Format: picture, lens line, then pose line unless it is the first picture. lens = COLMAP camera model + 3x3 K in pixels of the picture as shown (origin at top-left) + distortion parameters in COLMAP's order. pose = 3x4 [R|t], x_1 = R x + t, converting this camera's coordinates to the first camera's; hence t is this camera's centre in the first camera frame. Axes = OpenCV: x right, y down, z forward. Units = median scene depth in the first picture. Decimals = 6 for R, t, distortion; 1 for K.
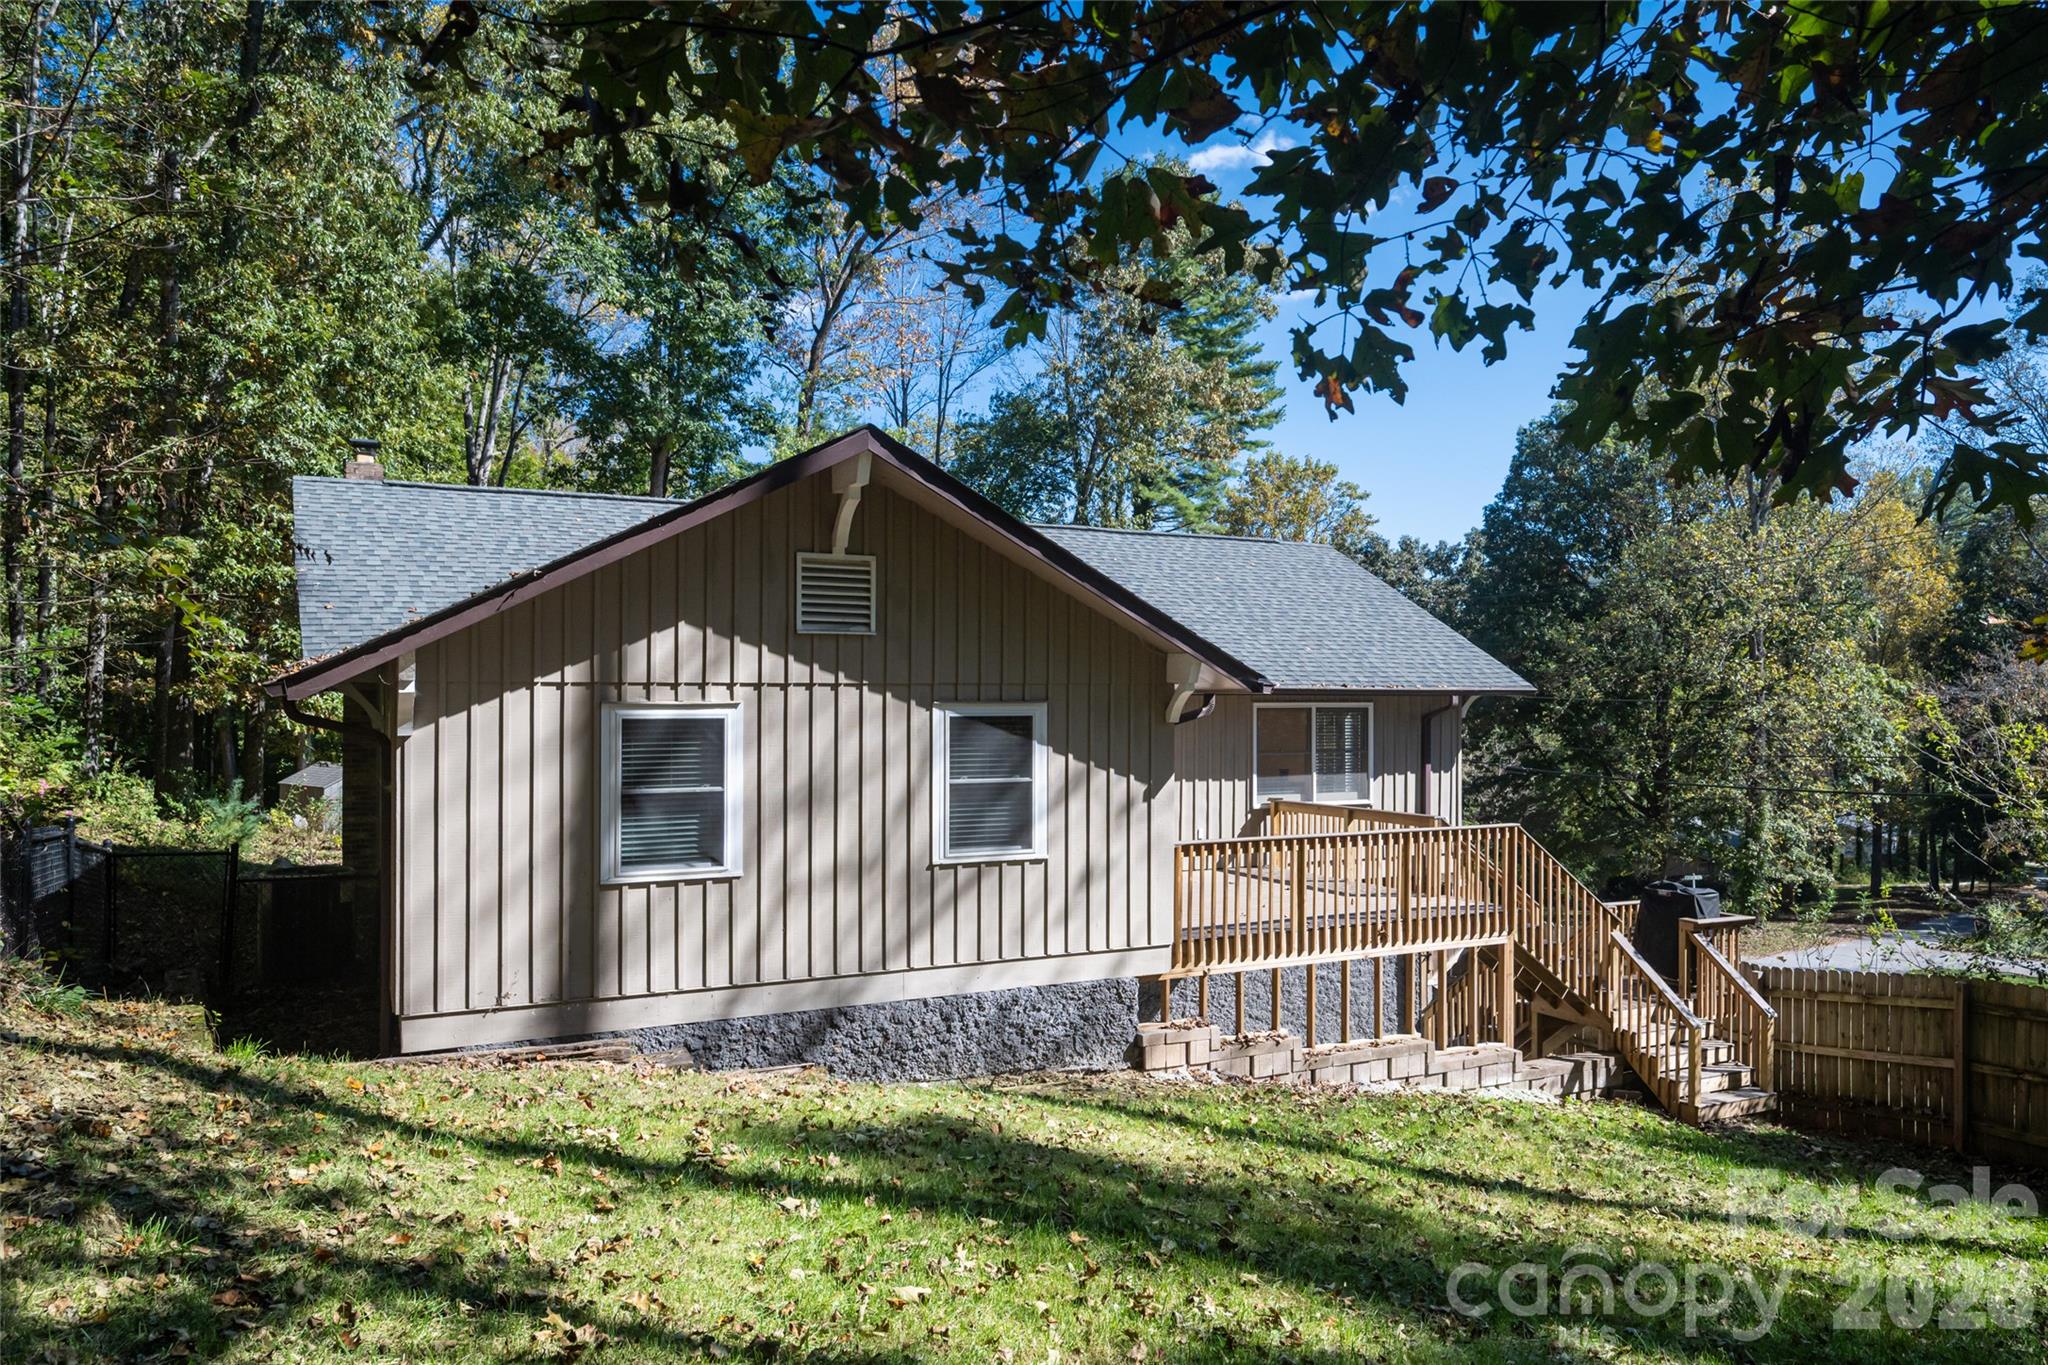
lens RADIAL K [[1326.4, 0, 1027.9], [0, 1326.4, 694.2], [0, 0, 1]] dist [-0.003119, -0.001193]
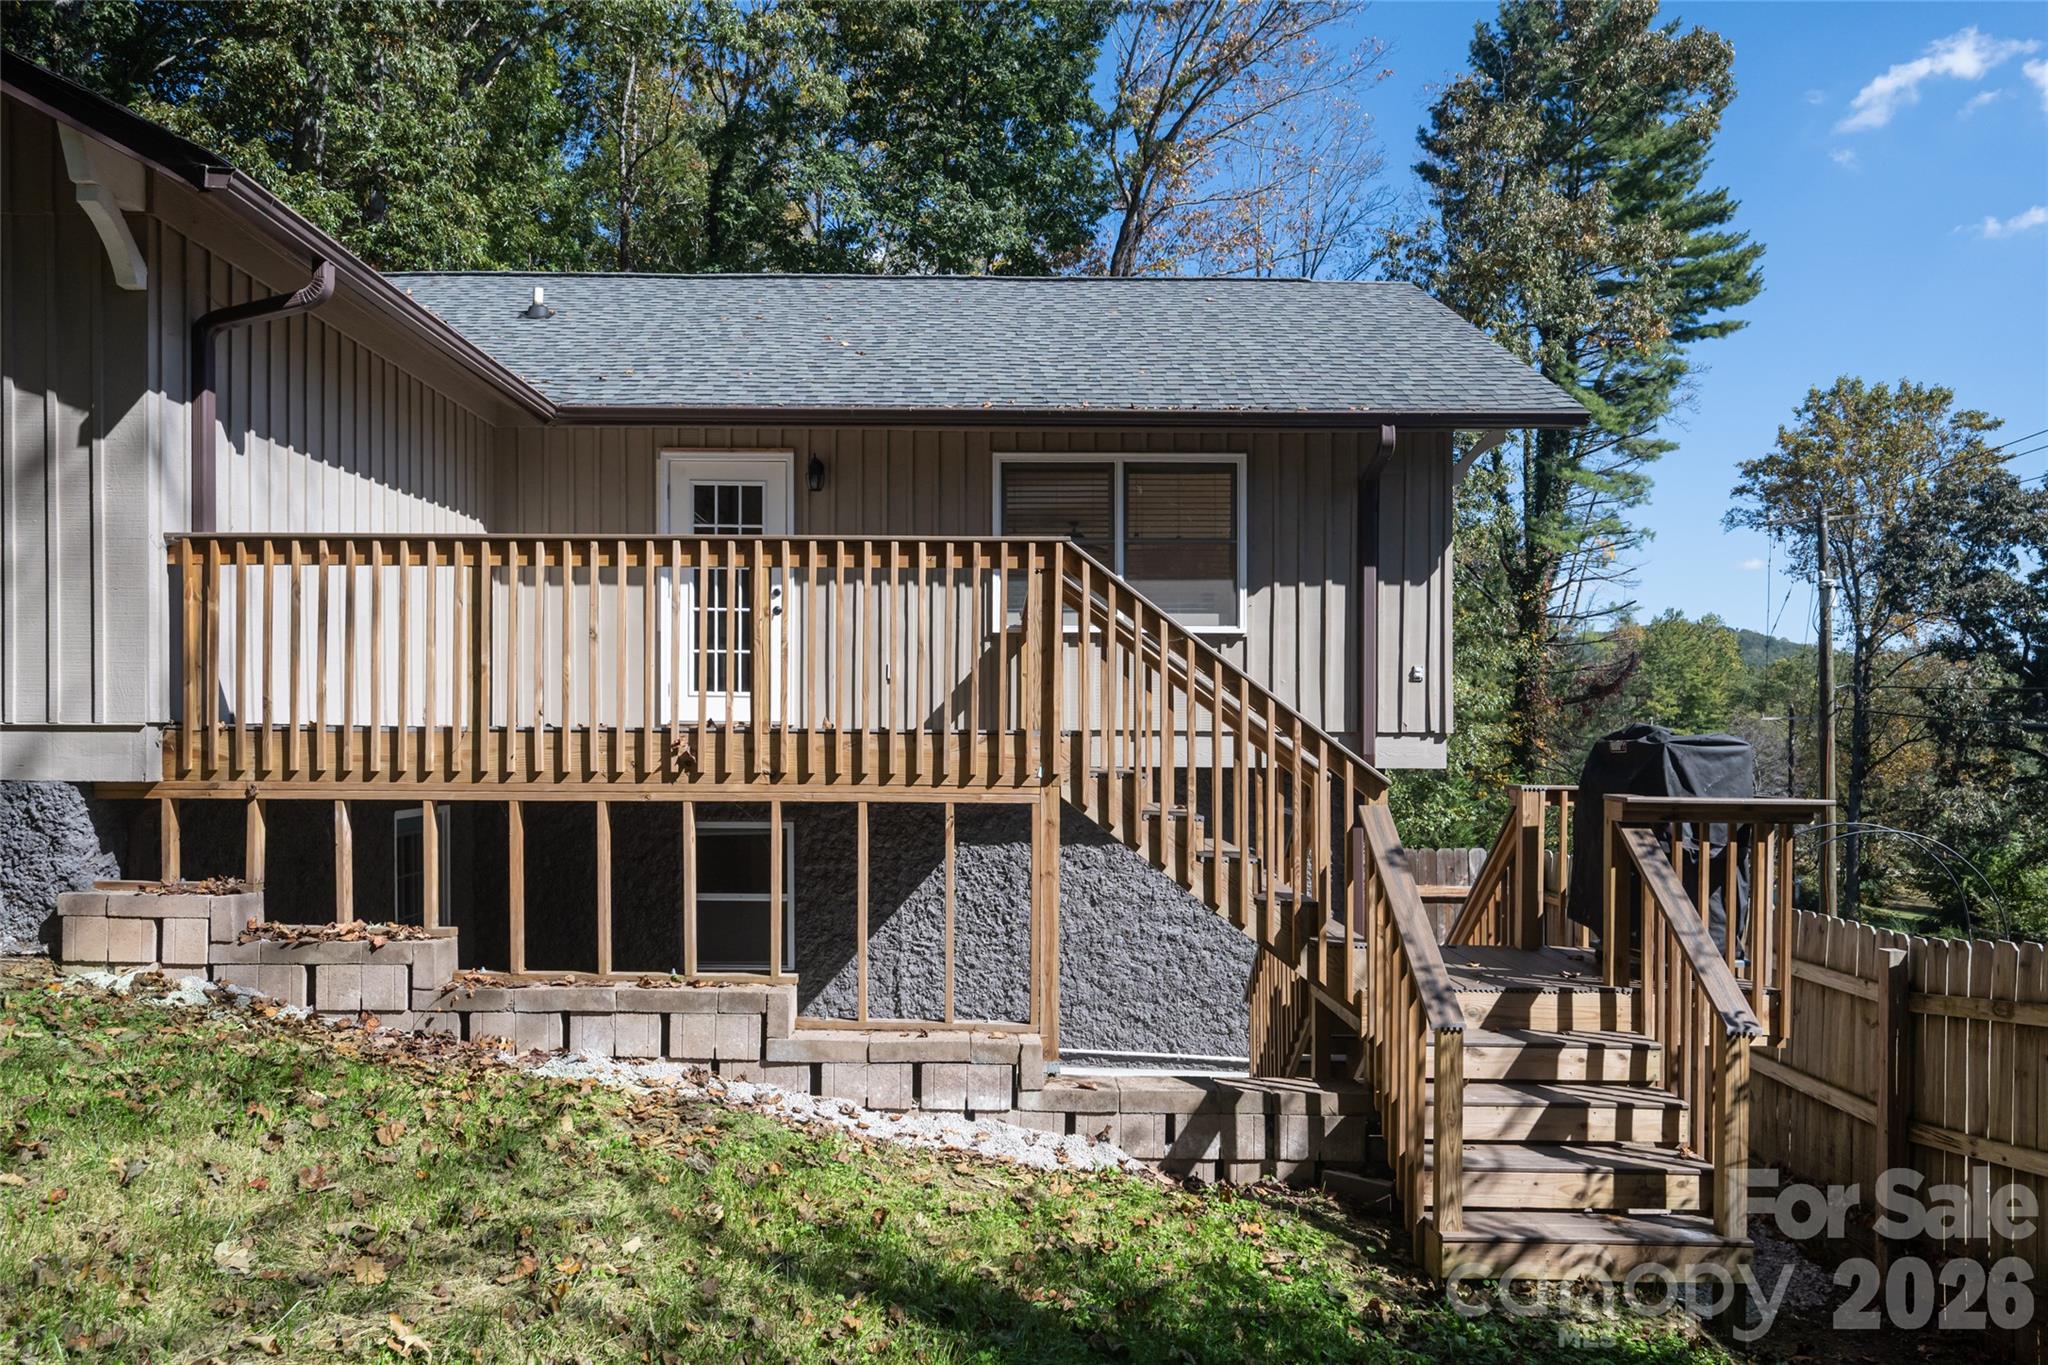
lens RADIAL K [[1326.4, 0, 1027.0], [0, 1326.4, 751.0], [0, 0, 1]] dist [-0.003119, -0.001193]
pose [[0.900725, 0.008381, -0.434310, 0.568280], [-0.003907, 0.999930, 0.011192, 0.169778], [0.434373, -0.008385, 0.900694, 0.611592]]
